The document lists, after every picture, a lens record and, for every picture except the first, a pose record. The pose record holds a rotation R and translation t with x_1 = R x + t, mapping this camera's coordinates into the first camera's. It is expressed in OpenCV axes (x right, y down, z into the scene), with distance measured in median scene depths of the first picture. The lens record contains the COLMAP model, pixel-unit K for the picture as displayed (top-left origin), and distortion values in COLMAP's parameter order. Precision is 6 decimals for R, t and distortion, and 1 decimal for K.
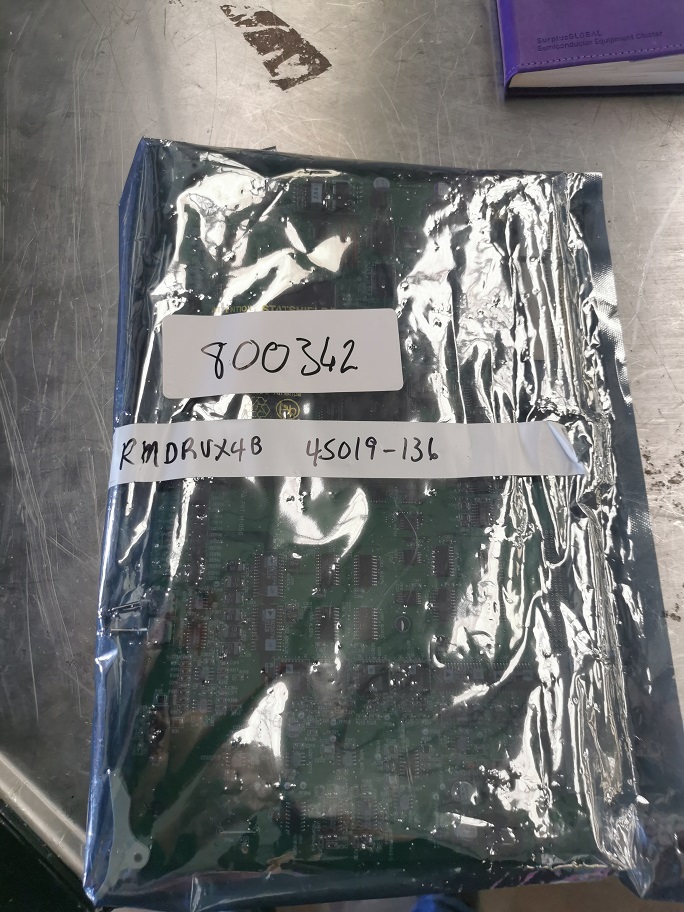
lens RADIAL K [[703.2, 0, 342.0], [0, 703.2, 456.0], [0, 0, 1]] dist [-0.002463, -0.010021]
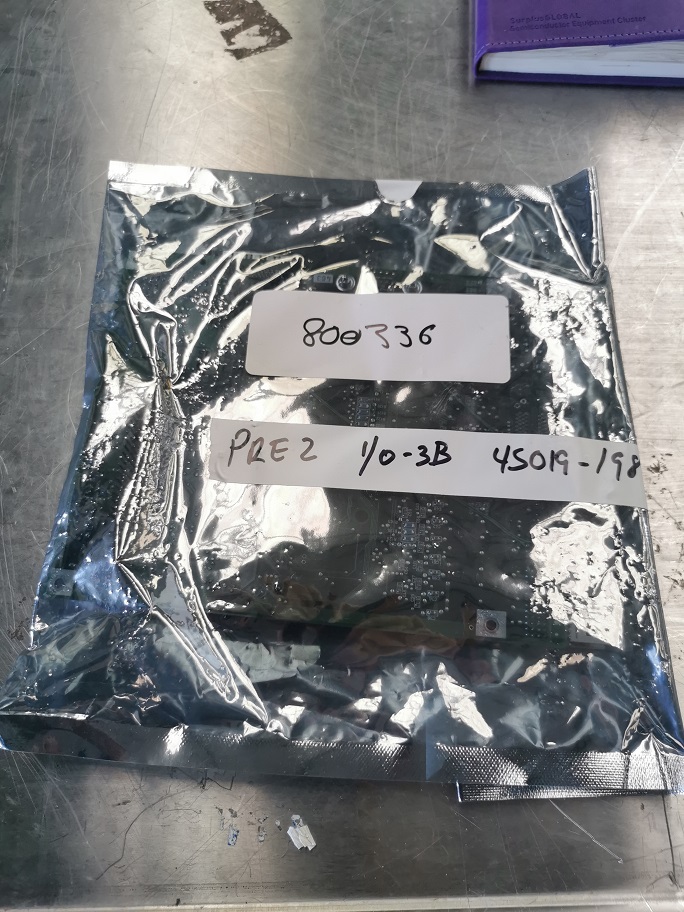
lens RADIAL K [[703.2, 0, 342.0], [0, 703.2, 456.0], [0, 0, 1]] dist [-0.002463, -0.010021]
pose [[0.996577, 0.076398, -0.031601, 0.127064], [-0.078082, 0.995370, -0.056046, 0.046845], [0.027173, 0.058322, 0.997928, 0.103400]]
